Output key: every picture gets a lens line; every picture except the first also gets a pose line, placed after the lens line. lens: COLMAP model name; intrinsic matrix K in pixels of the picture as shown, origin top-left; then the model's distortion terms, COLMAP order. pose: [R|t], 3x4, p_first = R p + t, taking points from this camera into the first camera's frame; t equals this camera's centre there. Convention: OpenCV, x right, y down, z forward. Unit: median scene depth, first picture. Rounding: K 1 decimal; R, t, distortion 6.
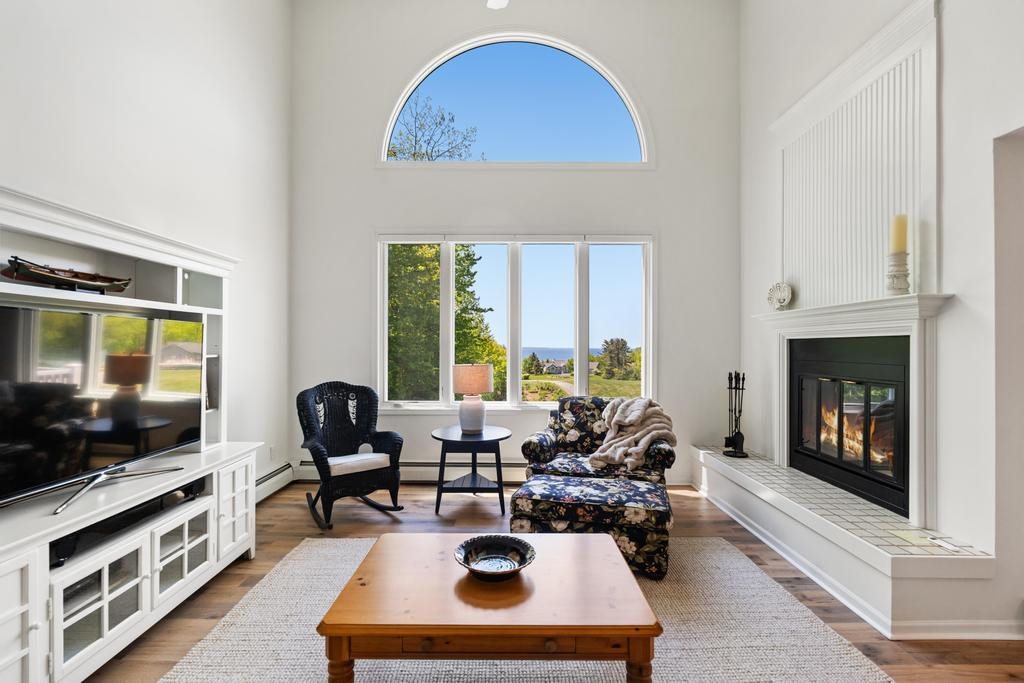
lens RADIAL K [[458.2, 0, 512.0], [0, 458.2, 341.5], [0, 0, 1]] dist [-0.002200, 0.000764]
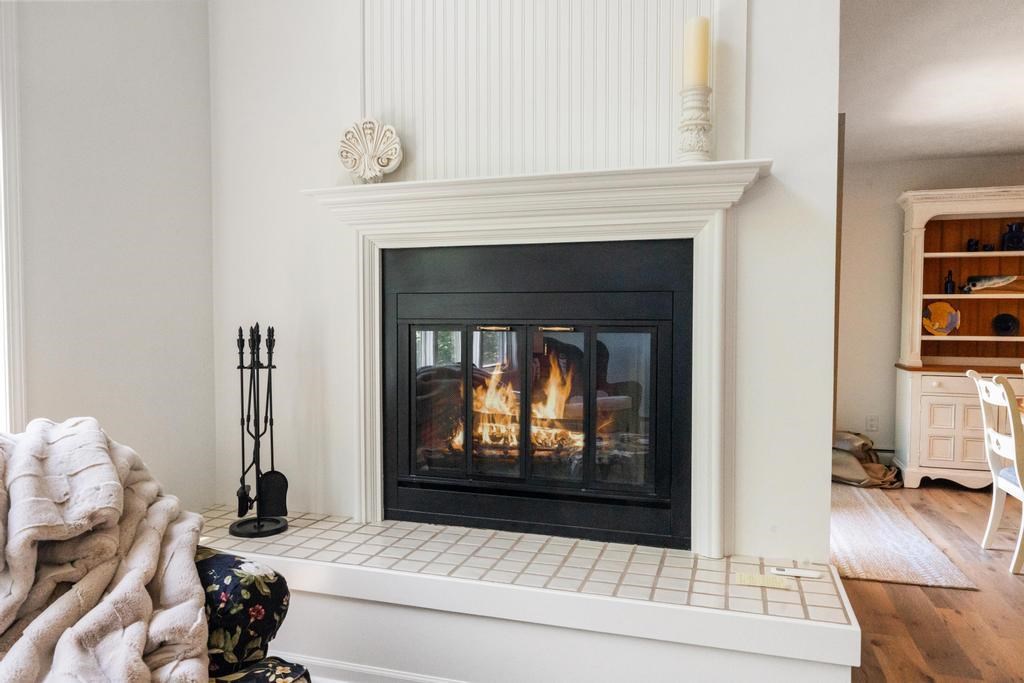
lens RADIAL K [[711.2, 0, 512.0], [0, 711.2, 341.5], [0, 0, 1]] dist [0.002712, 0.000694]
pose [[0.302030, -0.038571, 0.952518, -0.057964], [-0.009299, 0.999014, 0.043402, 0.070288], [-0.953253, -0.021966, 0.301374, 0.821092]]
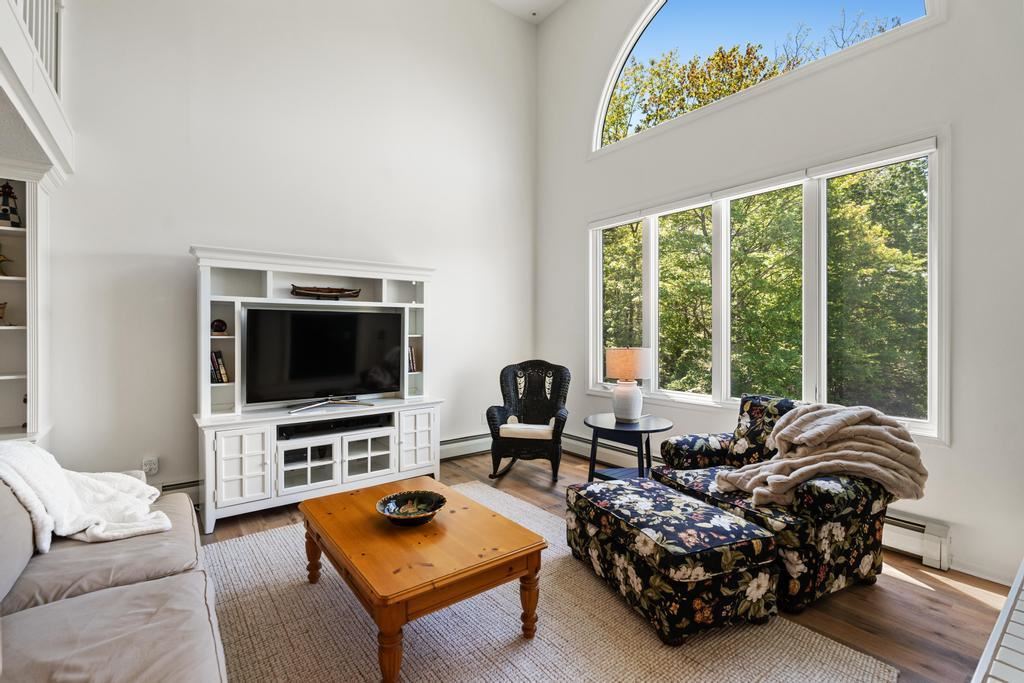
lens RADIAL K [[468.8, 0, 511.5], [0, 468.8, 329.0], [0, 0, 1]] dist [-0.000971, 0.000118]
pose [[0.602751, -0.006223, -0.797905, 0.684892], [0.009299, 0.999956, -0.000774, 0.013334], [0.797875, -0.006953, 0.602782, 0.313426]]
